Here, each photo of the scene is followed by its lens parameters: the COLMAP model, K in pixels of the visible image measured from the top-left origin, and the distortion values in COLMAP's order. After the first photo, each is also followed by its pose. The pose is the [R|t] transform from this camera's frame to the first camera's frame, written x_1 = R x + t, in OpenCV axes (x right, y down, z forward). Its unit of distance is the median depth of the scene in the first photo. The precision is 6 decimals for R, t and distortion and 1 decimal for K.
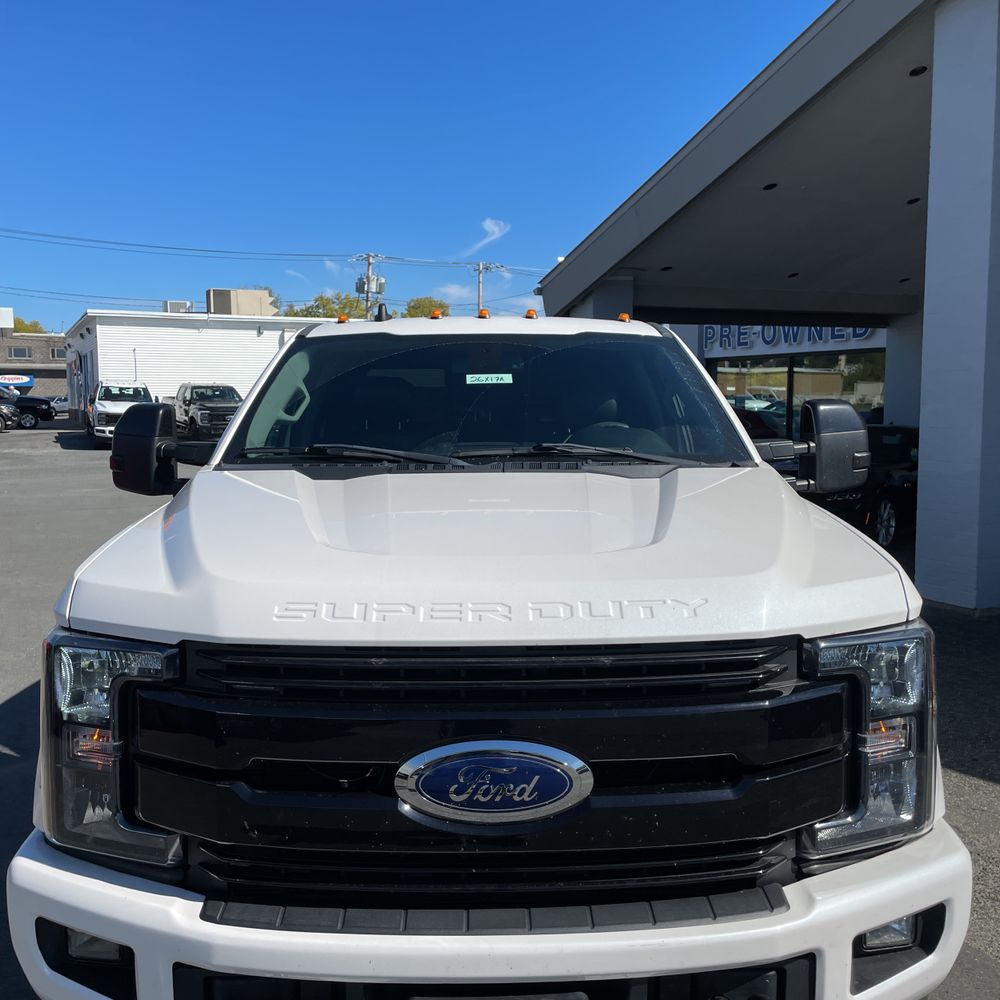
lens RADIAL K [[1029.5, 0, 494.1], [0, 1029.5, 498.2], [0, 0, 1]] dist [0.057064, 0.000000]
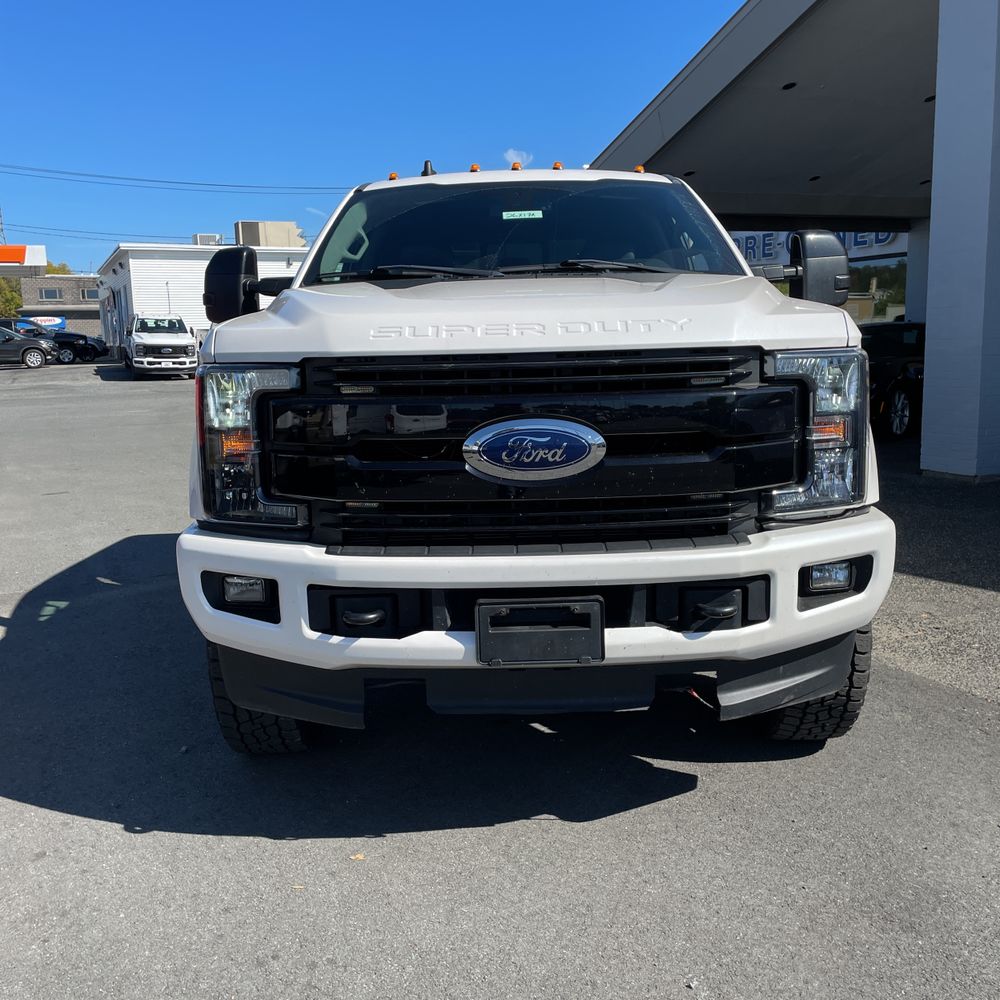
lens RADIAL K [[1029.5, 0, 499.8], [0, 1029.5, 502.9], [0, 0, 1]] dist [0.057064, 0.000000]
pose [[0.999580, -0.016343, -0.023949, -0.008413], [0.017832, 0.997832, 0.063345, 0.151618], [0.022861, -0.063745, 0.997704, -0.220917]]
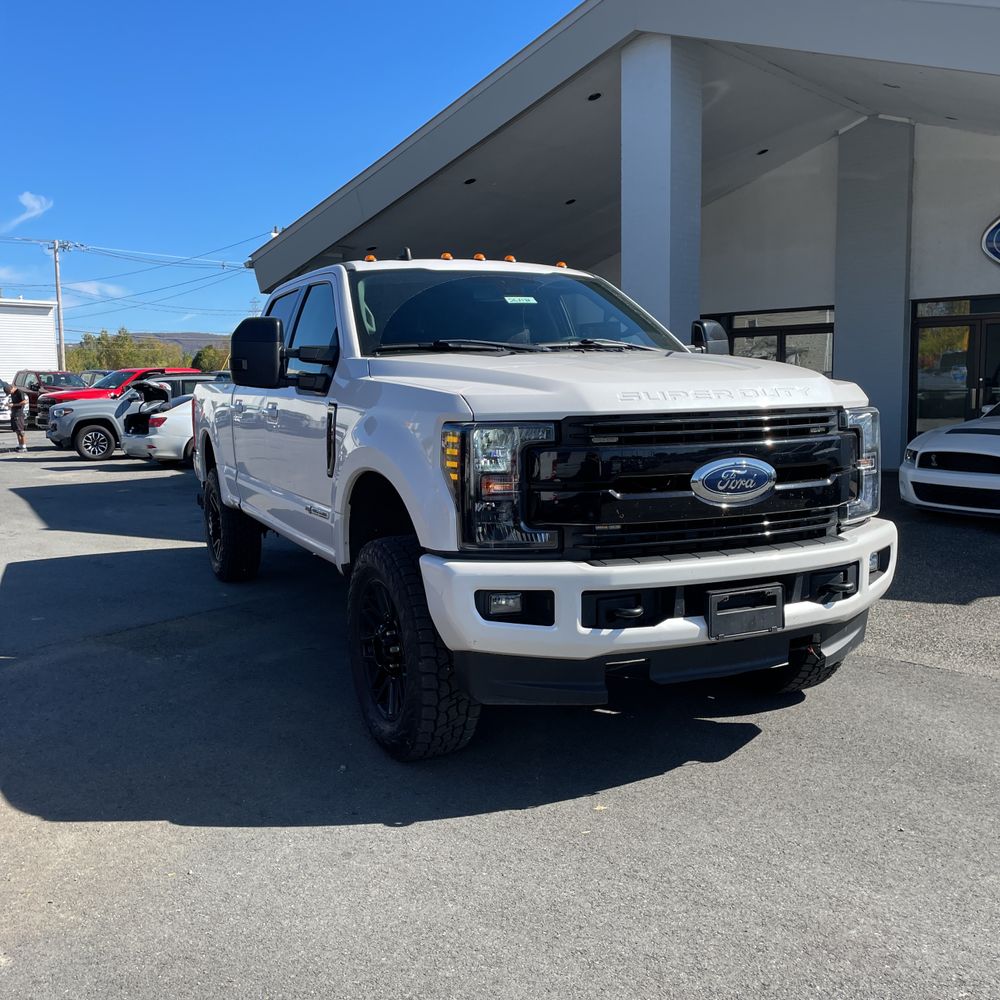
lens RADIAL K [[1029.5, 0, 515.0], [0, 1029.5, 499.7], [0, 0, 1]] dist [0.057064, 0.000000]
pose [[0.913662, -0.057858, 0.402335, -0.673352], [0.054451, 0.998318, 0.019911, 0.147424], [-0.402810, 0.003716, 0.915276, -0.347157]]
